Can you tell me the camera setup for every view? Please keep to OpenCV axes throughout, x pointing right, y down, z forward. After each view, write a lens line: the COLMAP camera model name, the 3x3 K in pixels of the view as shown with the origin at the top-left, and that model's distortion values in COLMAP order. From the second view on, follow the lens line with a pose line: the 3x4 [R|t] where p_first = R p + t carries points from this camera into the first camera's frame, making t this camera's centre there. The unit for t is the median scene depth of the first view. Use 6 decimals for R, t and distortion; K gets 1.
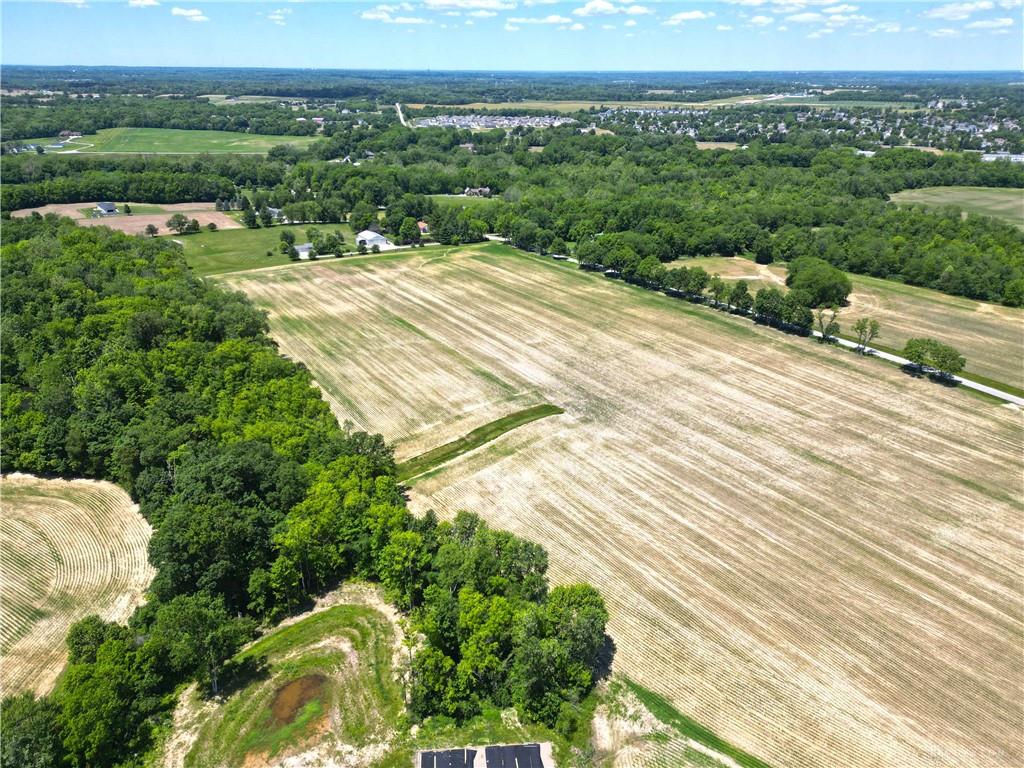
lens RADIAL K [[710.8, 0, 507.0], [0, 710.8, 385.1], [0, 0, 1]] dist [0.091279, -0.090071]
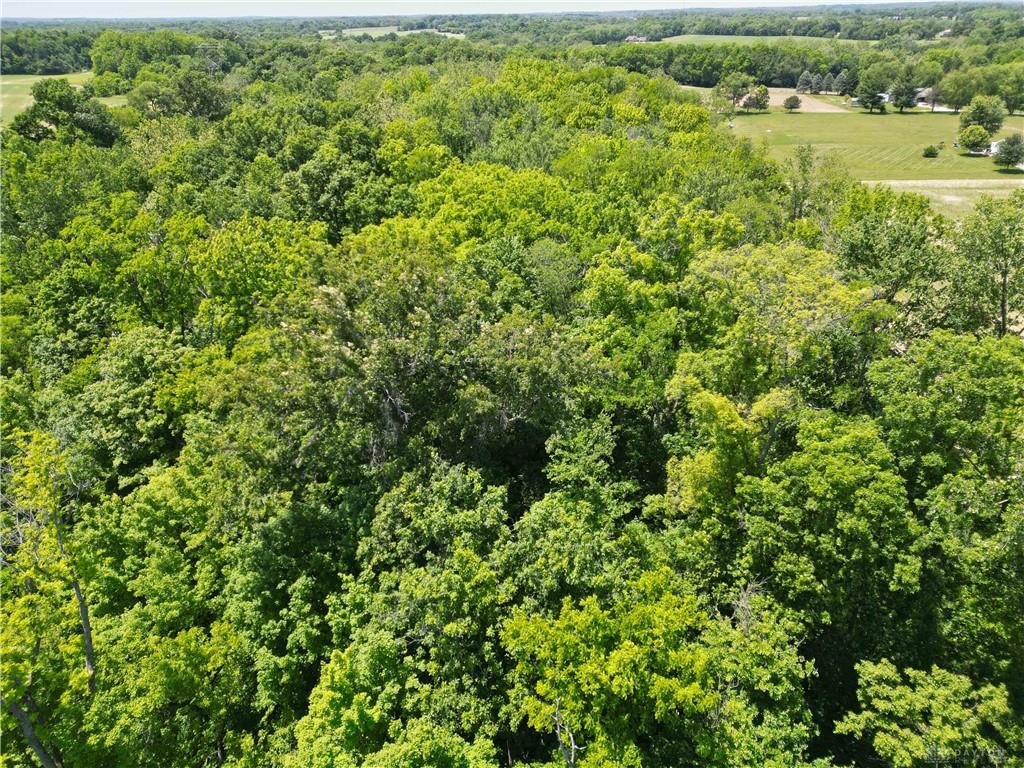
lens RADIAL K [[706.4, 0, 508.1], [0, 706.4, 390.9], [0, 0, 1]] dist [0.113190, -0.106381]
pose [[0.770938, 0.281835, -0.571161, -0.438644], [-0.241218, 0.959165, 0.147703, -0.104354], [0.589465, 0.023904, 0.807440, 0.967152]]
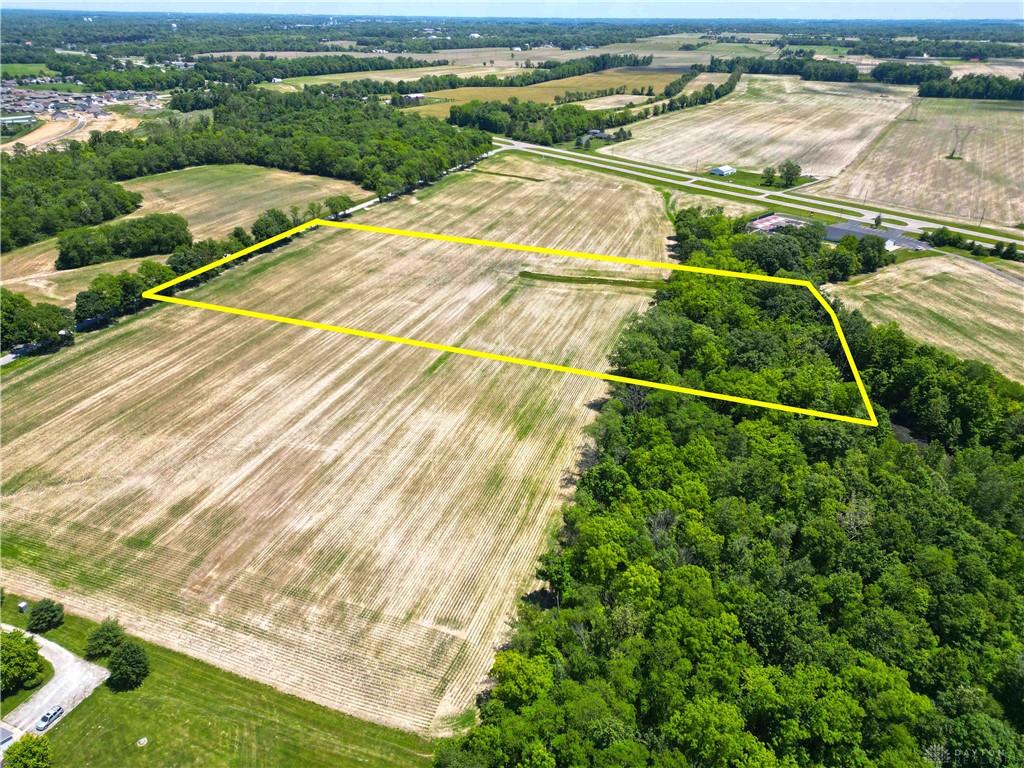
lens RADIAL K [[710.8, 0, 507.0], [0, 710.8, 385.1], [0, 0, 1]] dist [0.091279, -0.090071]
pose [[-0.600919, -0.374526, 0.706135, -0.987287], [0.311896, 0.703530, 0.638566, -0.718382], [-0.735947, 0.603967, -0.305952, 1.589441]]
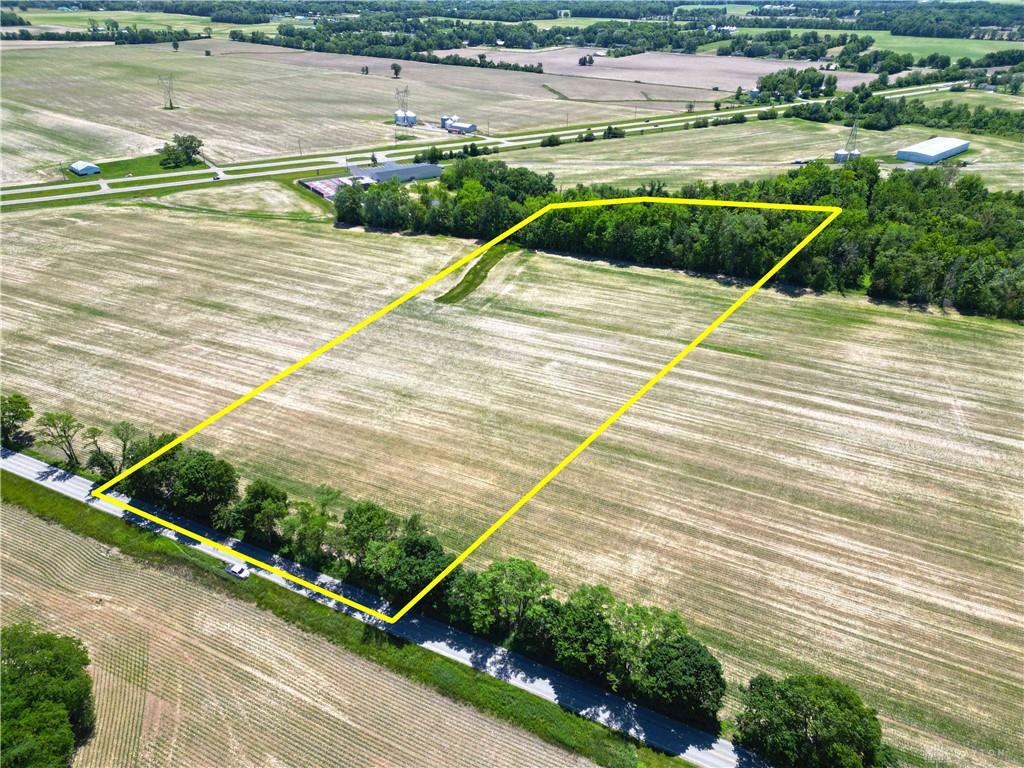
lens RADIAL K [[710.8, 0, 507.0], [0, 710.8, 385.1], [0, 0, 1]] dist [0.091279, -0.090071]
pose [[-0.857295, 0.244466, -0.453080, 0.518804], [-0.219954, 0.621777, 0.751674, -0.740556], [0.465474, 0.744063, -0.479275, 1.679023]]
